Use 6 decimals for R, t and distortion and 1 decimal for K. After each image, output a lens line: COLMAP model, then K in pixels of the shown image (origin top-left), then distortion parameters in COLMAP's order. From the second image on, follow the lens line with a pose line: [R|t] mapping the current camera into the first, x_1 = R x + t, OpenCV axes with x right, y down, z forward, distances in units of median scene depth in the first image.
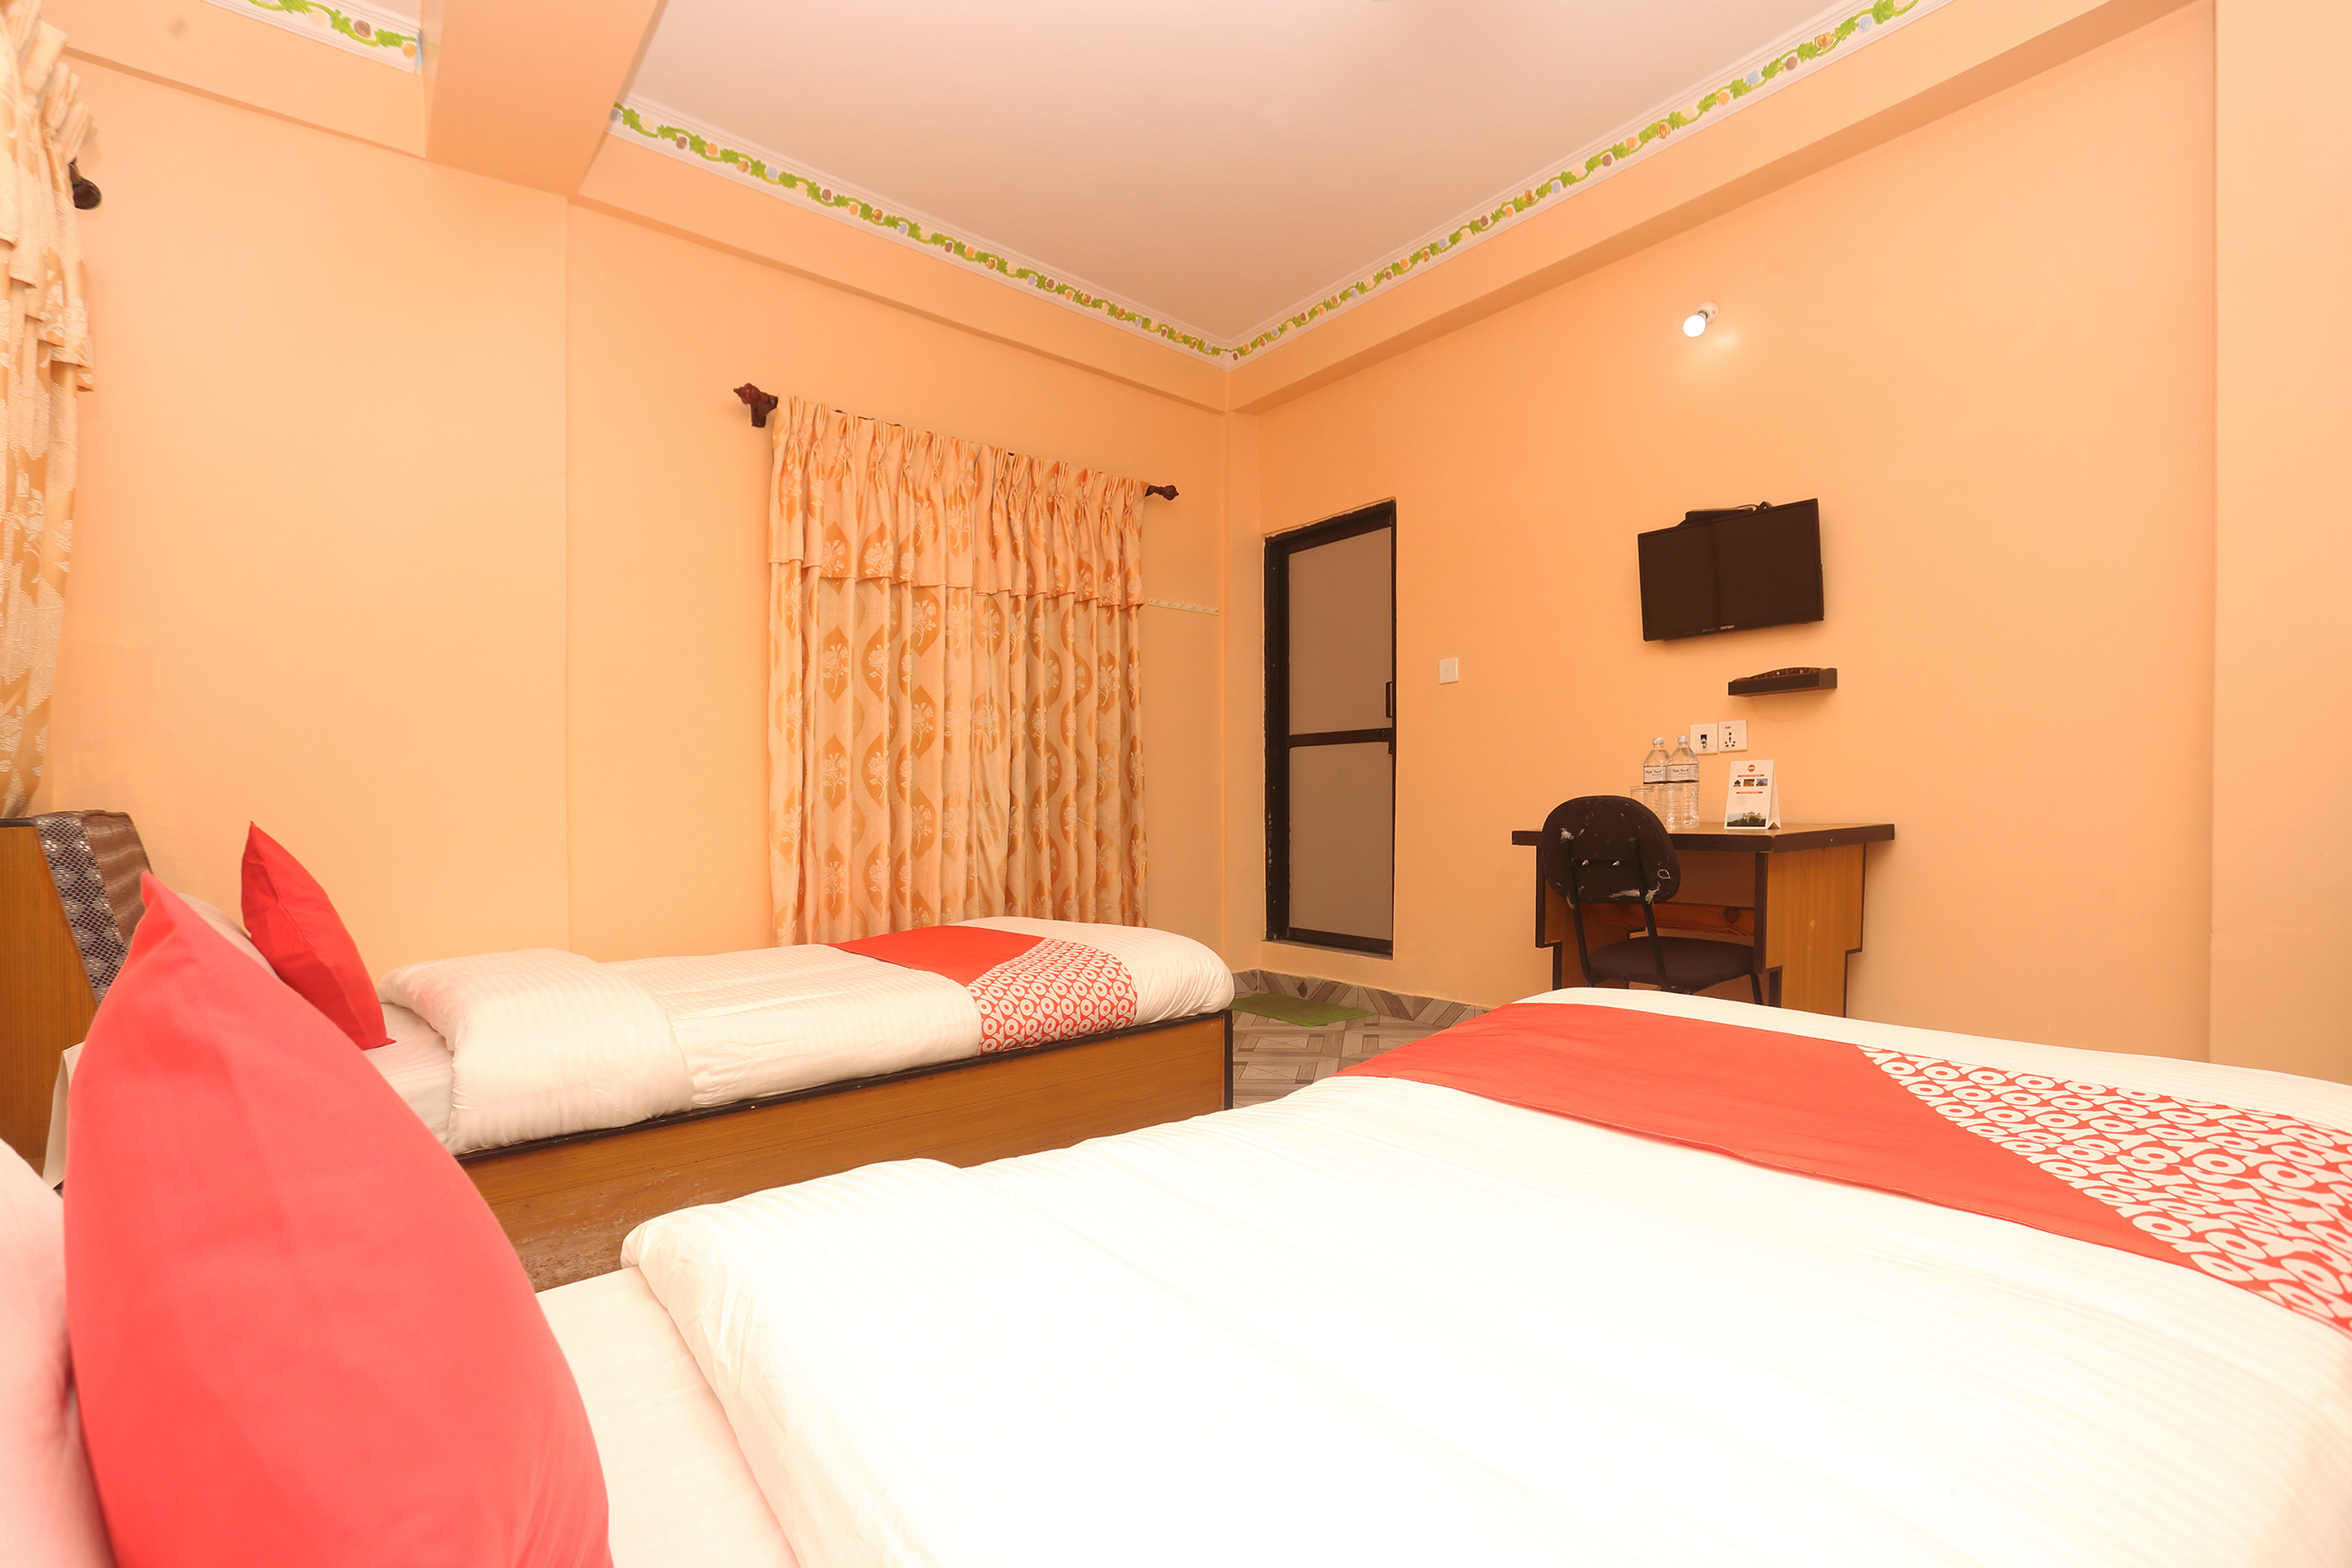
lens RADIAL K [[1149.6, 0, 1176.0], [0, 1149.6, 784.0], [0, 0, 1]] dist [-0.037795, 0.038393]
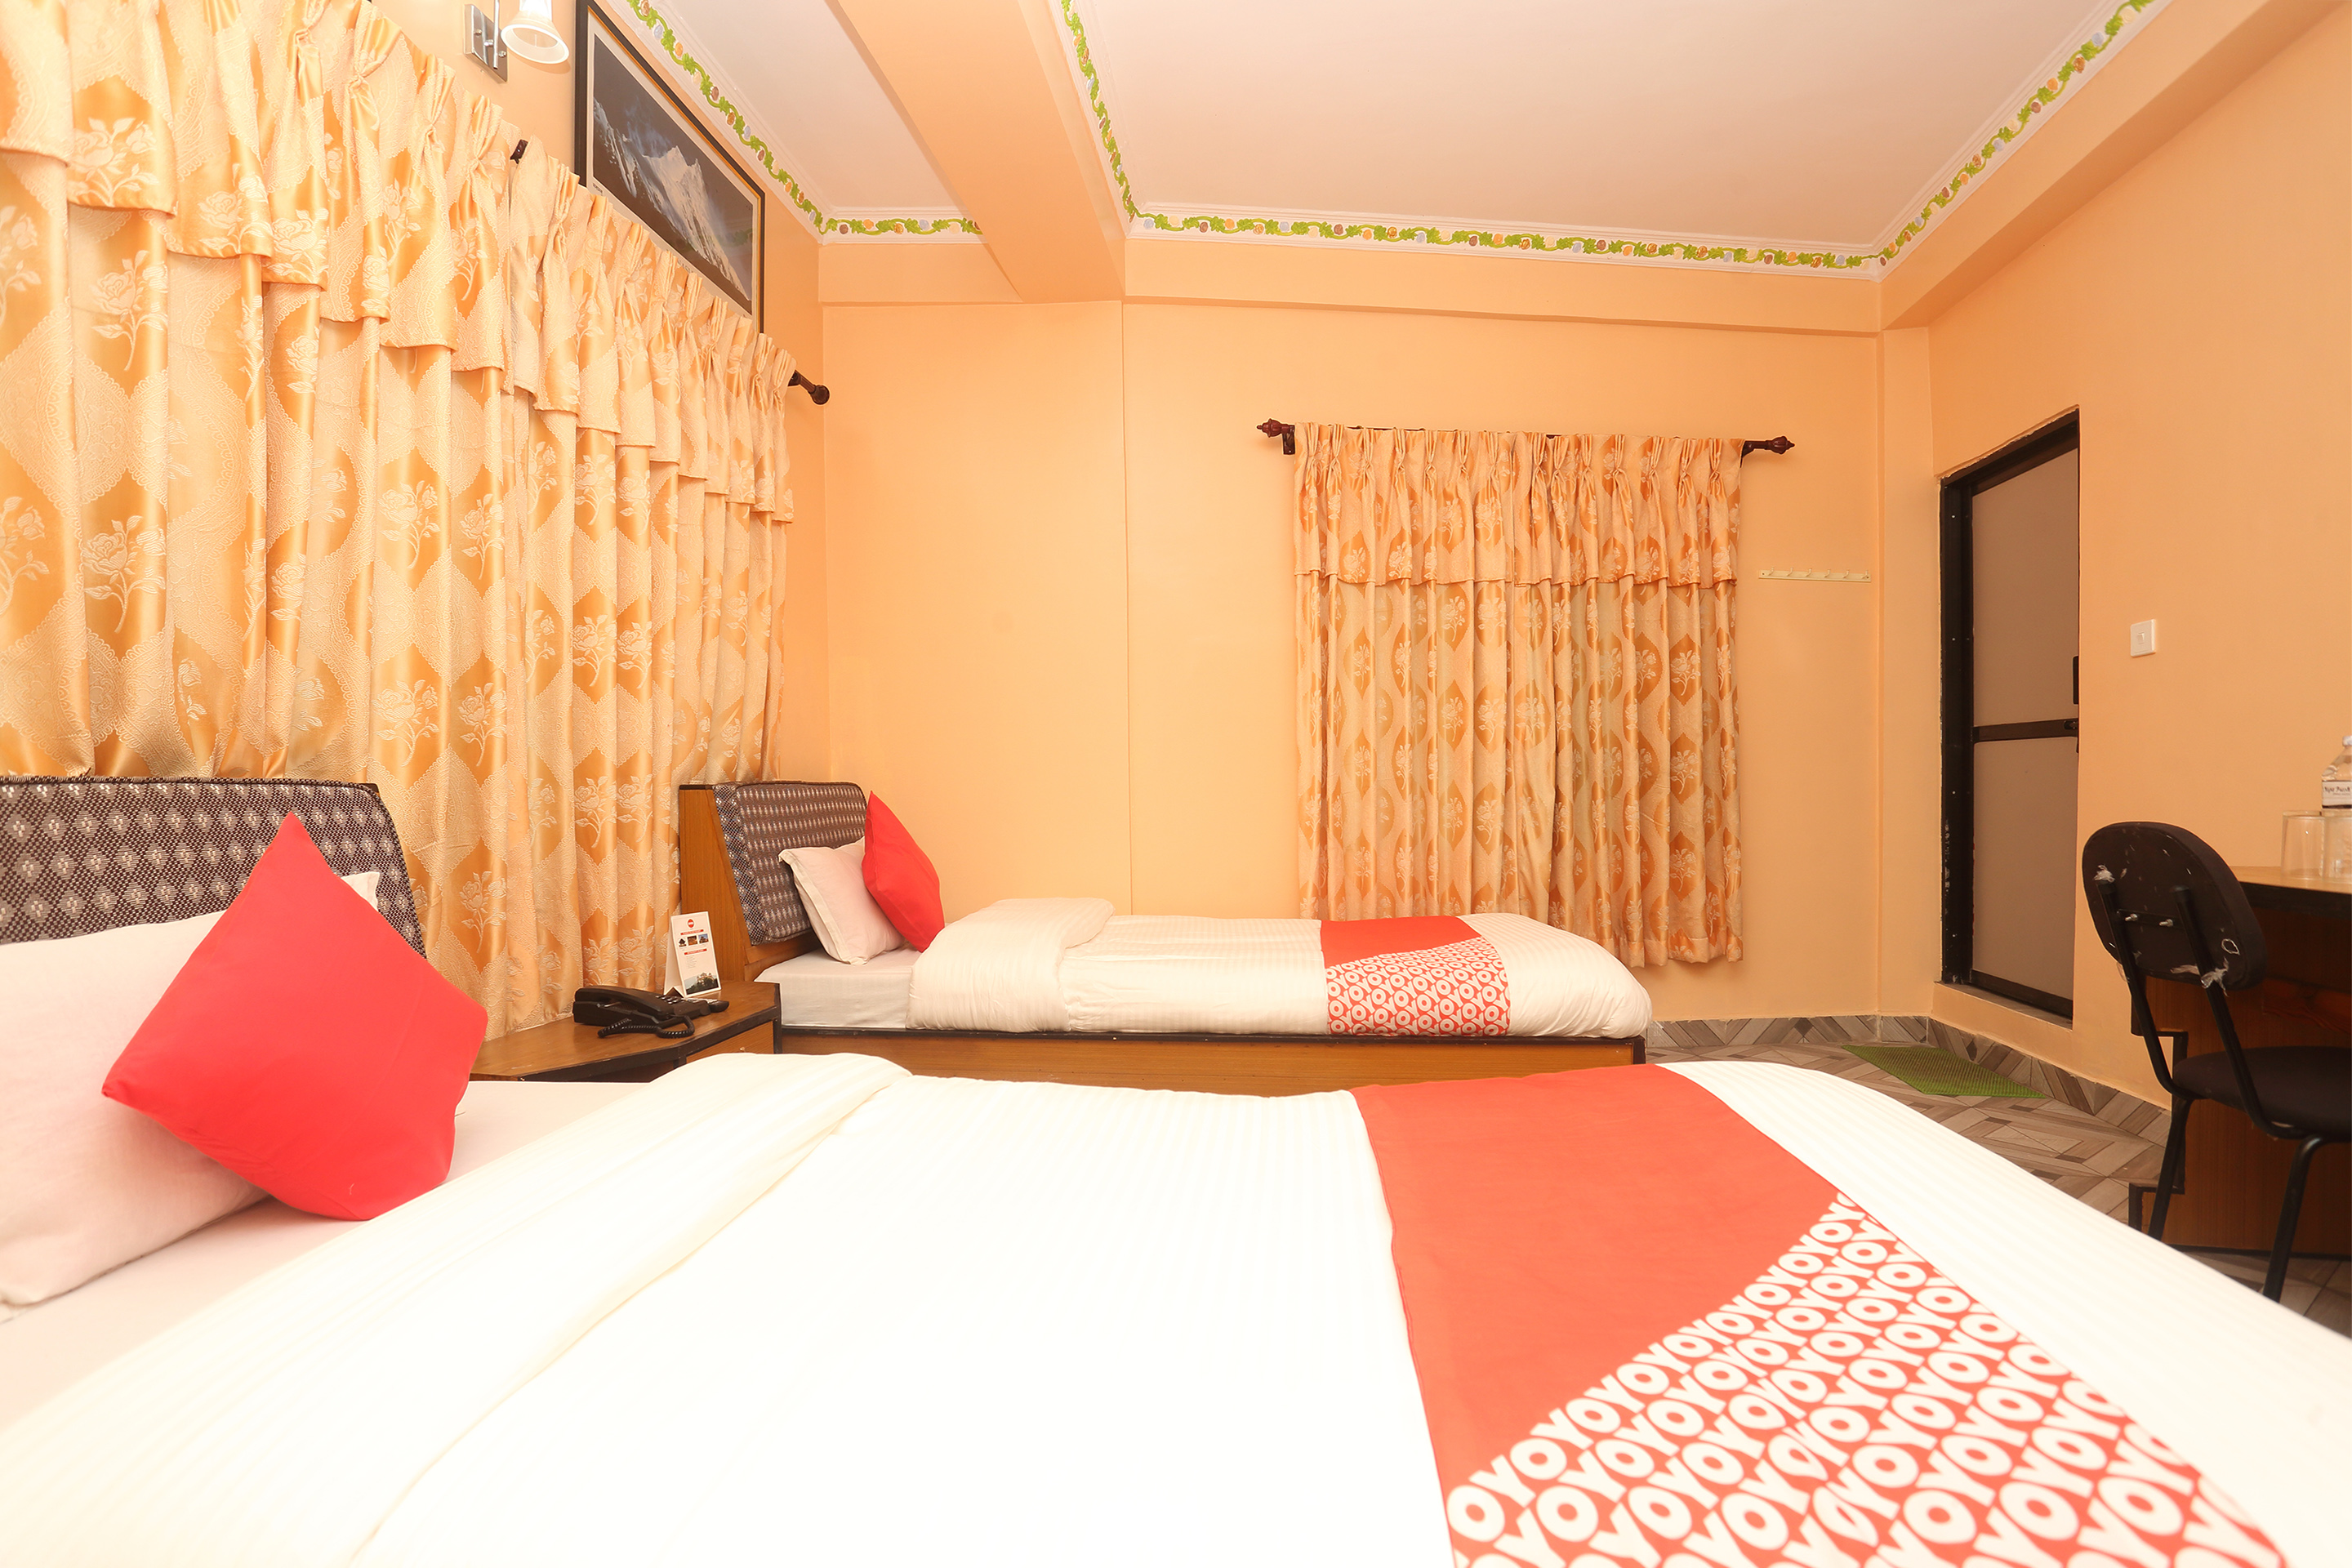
lens RADIAL K [[1151.8, 0, 1177.3], [0, 1151.8, 798.1], [0, 0, 1]] dist [-0.035915, 0.037758]
pose [[0.753298, 0.039970, -0.656464, 0.257567], [-0.023350, 0.999148, 0.034041, -0.009836], [0.657265, -0.010315, 0.753589, 0.063574]]
